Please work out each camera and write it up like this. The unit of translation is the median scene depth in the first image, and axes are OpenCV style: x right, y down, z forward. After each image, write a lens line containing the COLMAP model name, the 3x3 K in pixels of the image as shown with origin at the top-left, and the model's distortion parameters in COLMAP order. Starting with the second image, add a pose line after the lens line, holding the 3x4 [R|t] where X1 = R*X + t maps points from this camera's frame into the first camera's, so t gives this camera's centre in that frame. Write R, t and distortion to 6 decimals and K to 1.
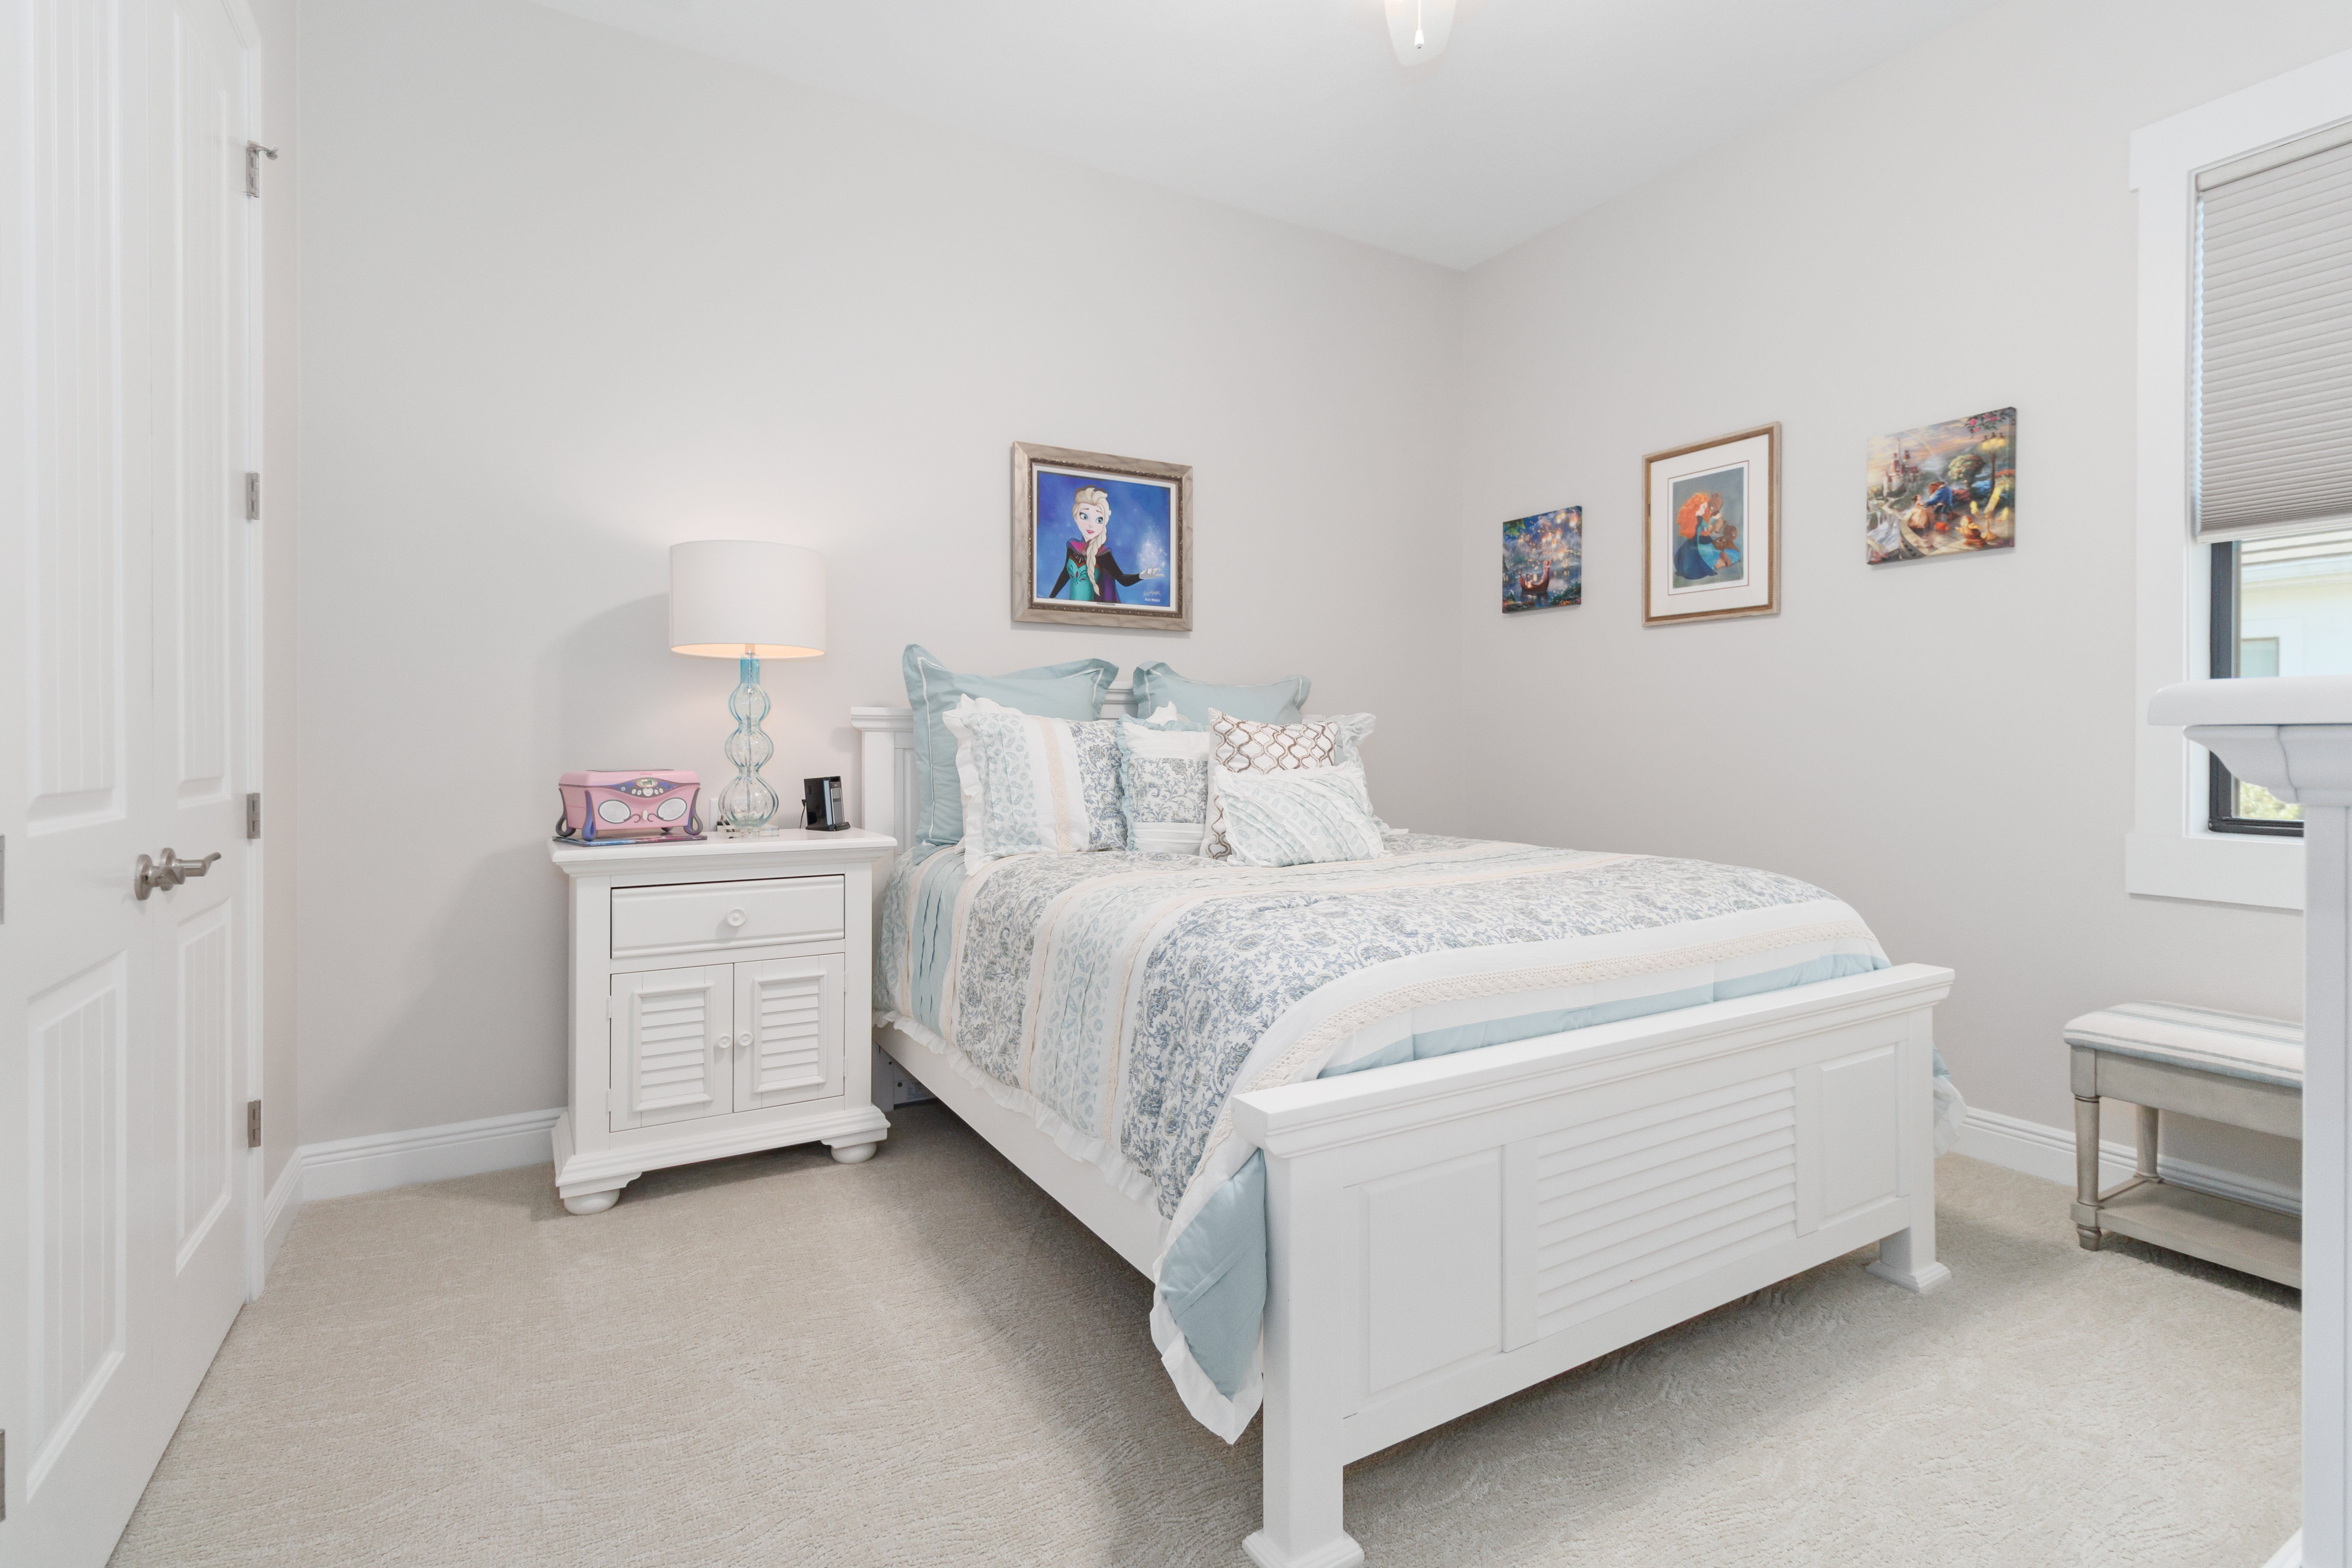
lens RADIAL K [[1091.4, 0, 1184.1], [0, 1091.4, 739.2], [0, 0, 1]] dist [0.009911, 0.000435]
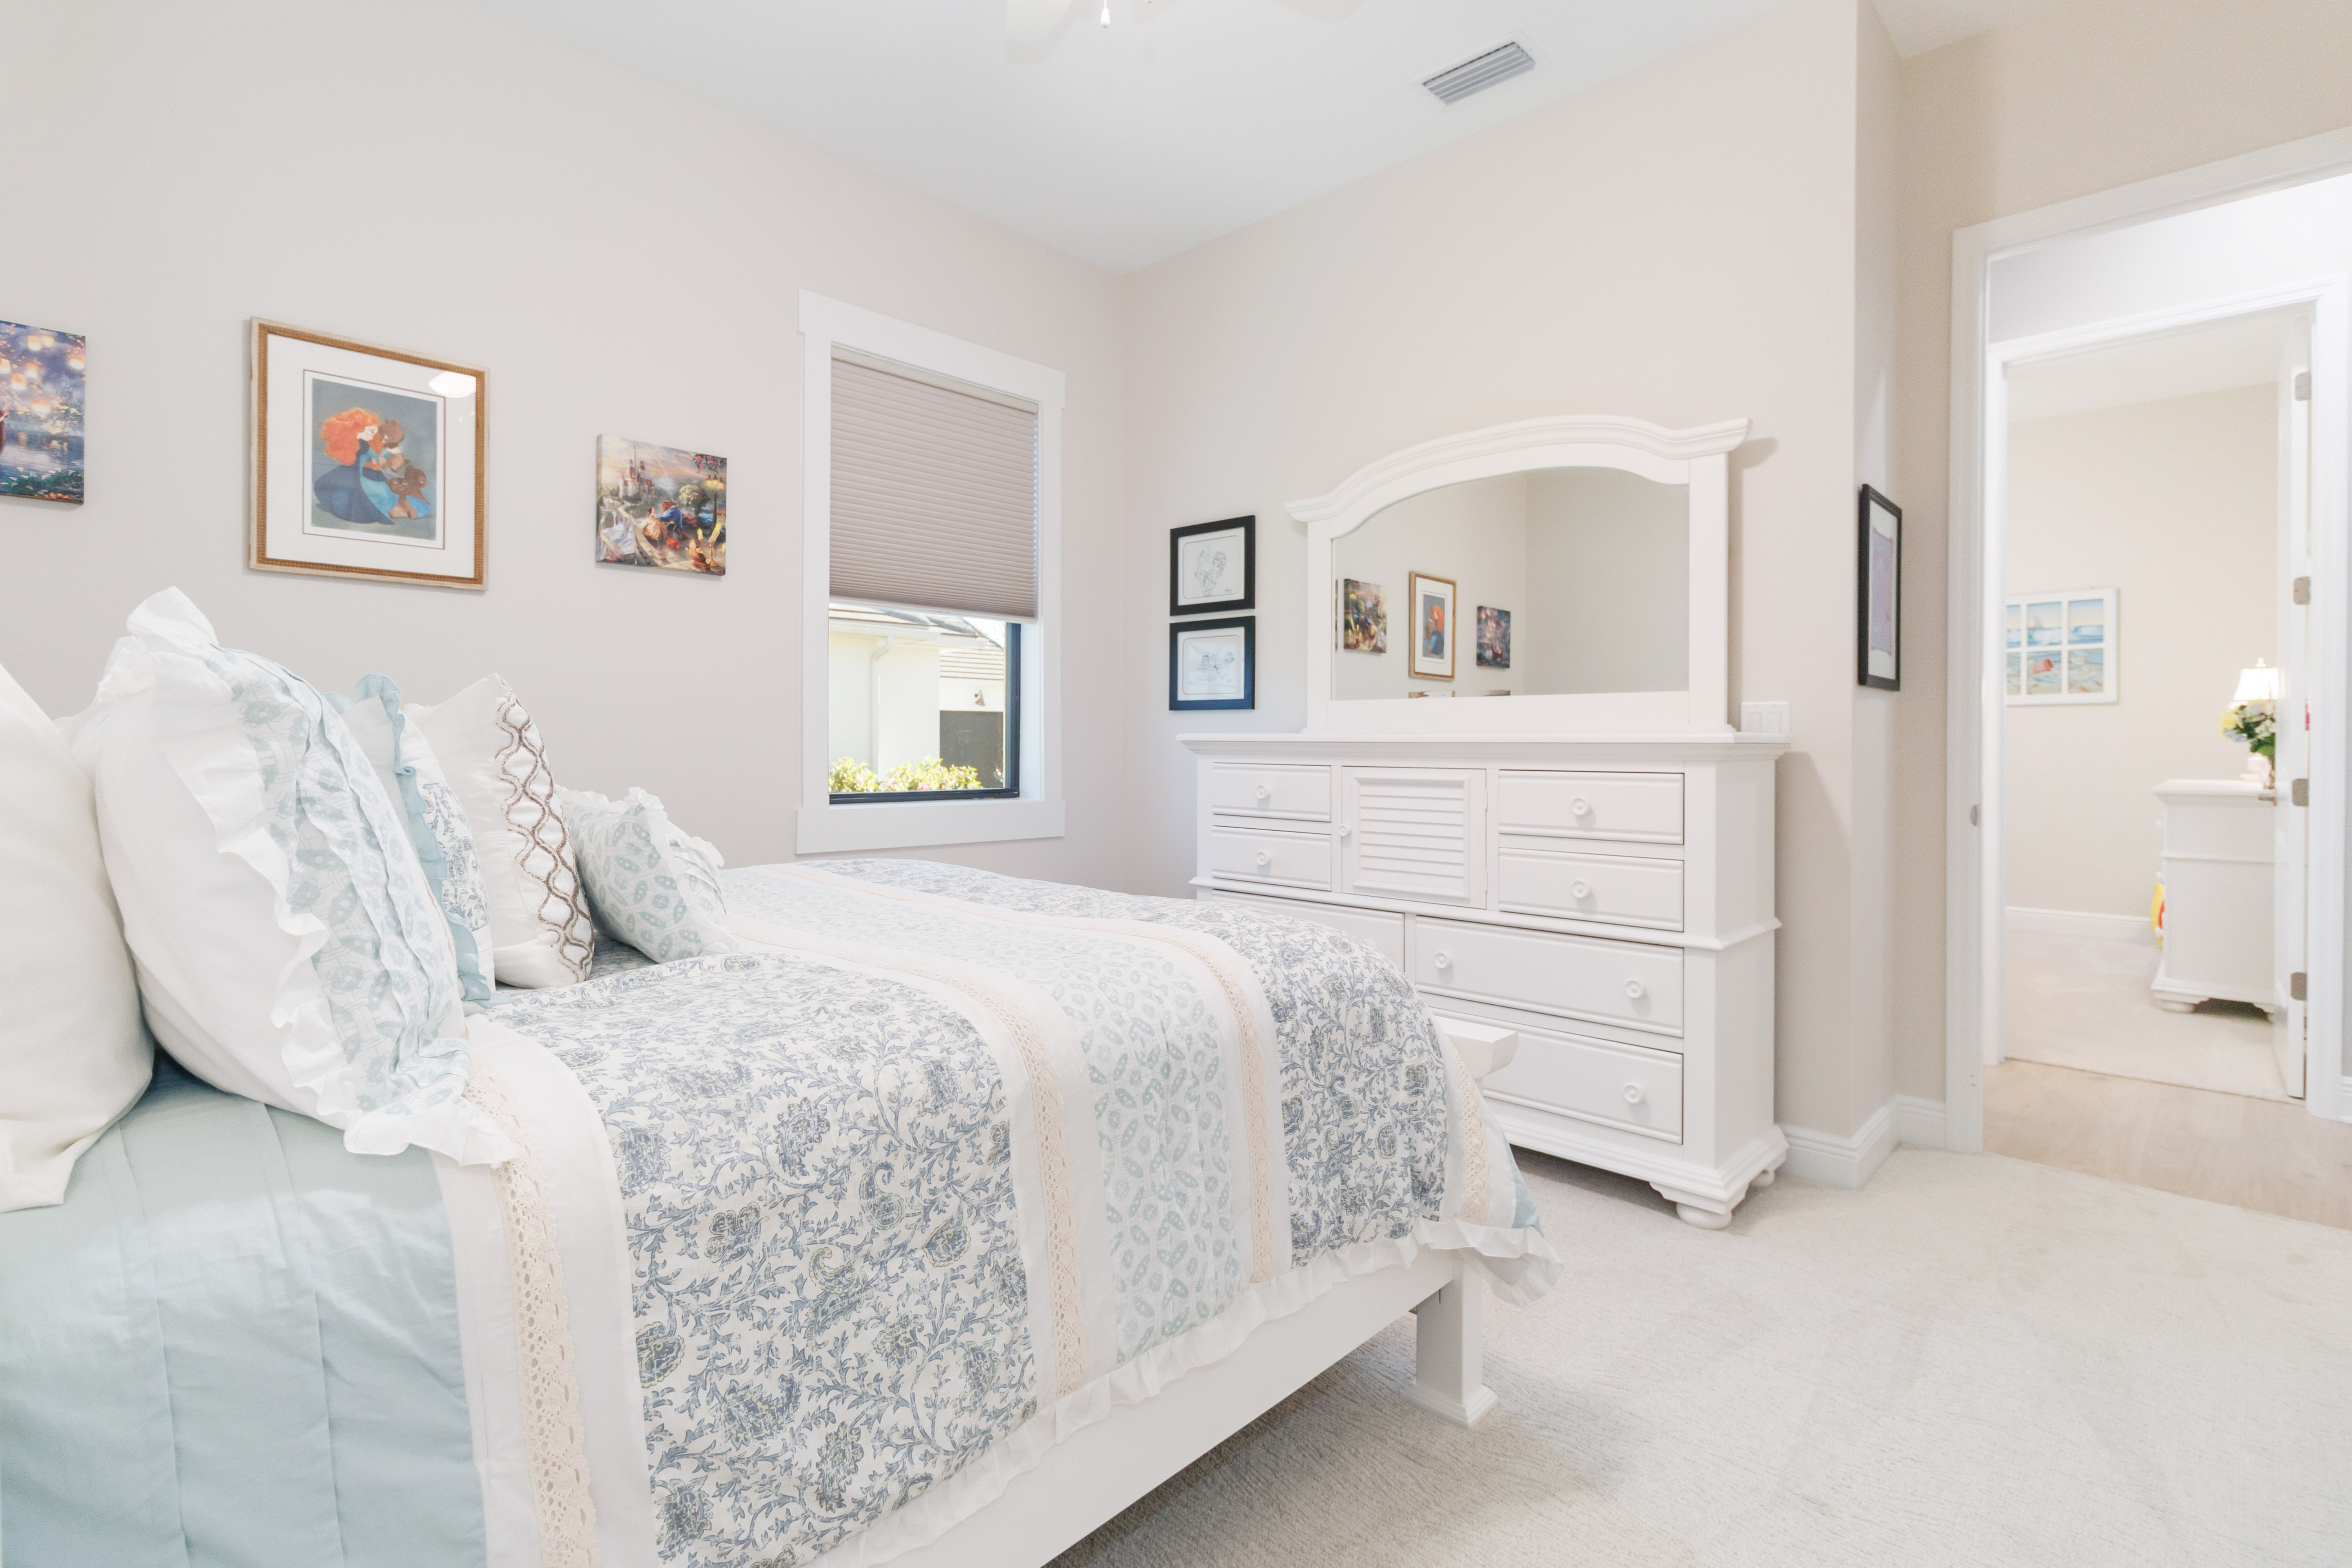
lens RADIAL K [[1091.4, 0, 1184.1], [0, 1091.4, 739.2], [0, 0, 1]] dist [0.009911, 0.000435]
pose [[-0.249919, 0.001616, 0.968265, -0.481171], [-0.006192, 0.999975, -0.003268, 0.001168], [-0.968247, -0.006812, -0.249903, 0.764702]]
